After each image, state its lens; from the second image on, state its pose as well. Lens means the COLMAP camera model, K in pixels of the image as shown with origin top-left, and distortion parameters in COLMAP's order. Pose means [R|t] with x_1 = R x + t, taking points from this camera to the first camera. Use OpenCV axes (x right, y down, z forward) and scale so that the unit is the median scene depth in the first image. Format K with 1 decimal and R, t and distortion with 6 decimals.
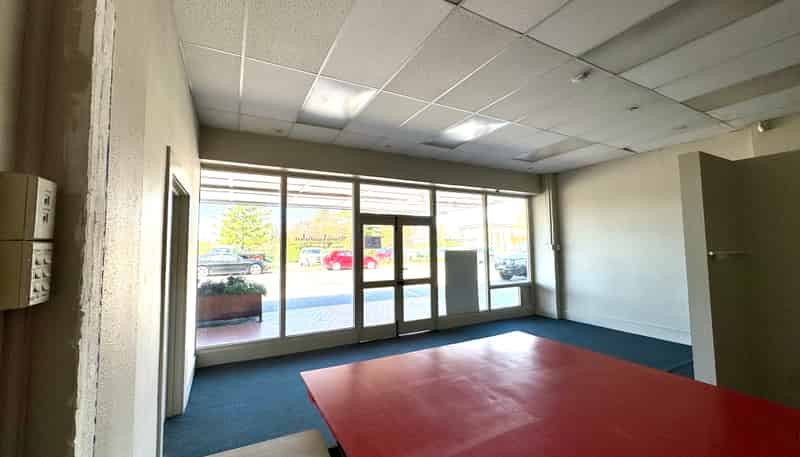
lens RADIAL K [[315.8, 0, 402.8], [0, 315.8, 227.4], [0, 0, 1]] dist [-0.001869, -0.000078]
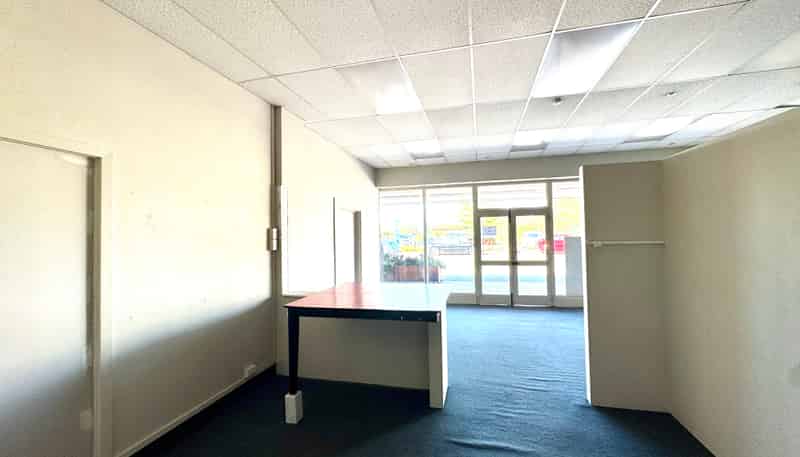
lens RADIAL K [[315.8, 0, 402.8], [0, 315.8, 227.4], [0, 0, 1]] dist [-0.001869, -0.000078]
pose [[0.742260, -0.018407, -0.669859, 0.494994], [0.053598, 0.998051, 0.031967, -0.026189], [0.667965, -0.059631, 0.741799, -0.189805]]
